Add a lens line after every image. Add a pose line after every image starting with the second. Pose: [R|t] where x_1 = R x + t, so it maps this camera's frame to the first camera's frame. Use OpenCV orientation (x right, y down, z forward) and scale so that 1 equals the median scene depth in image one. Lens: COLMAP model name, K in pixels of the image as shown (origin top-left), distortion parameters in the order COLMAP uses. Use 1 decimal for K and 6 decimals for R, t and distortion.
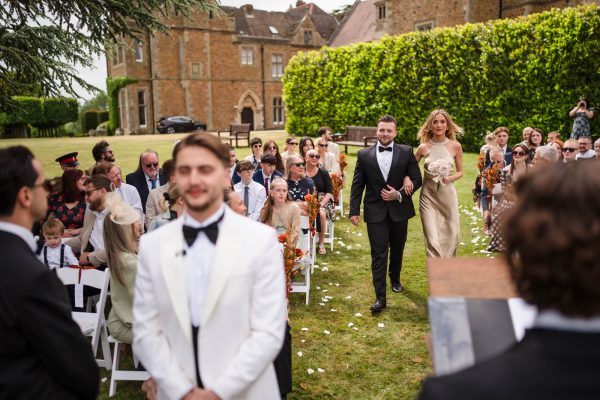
lens RADIAL K [[570.6, 0, 299.0], [0, 570.6, 196.9], [0, 0, 1]] dist [-0.012083, 0.000000]
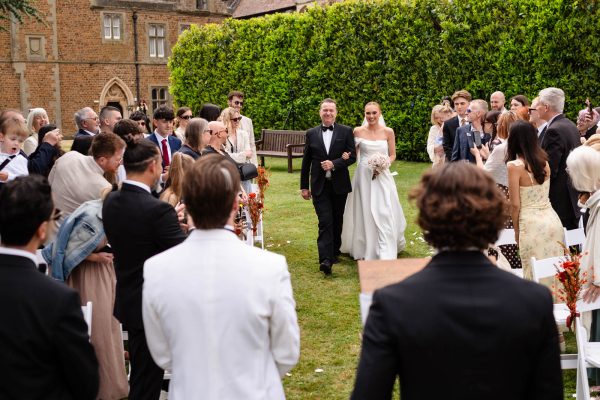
lens RADIAL K [[570.6, 0, 299.8], [0, 570.6, 201.3], [0, 0, 1]] dist [-0.012083, 0.000000]
pose [[0.992969, -0.022792, 0.116159, 0.045365], [0.024493, 0.999612, -0.013234, -0.023442], [-0.115812, 0.015986, 0.993142, 0.287240]]
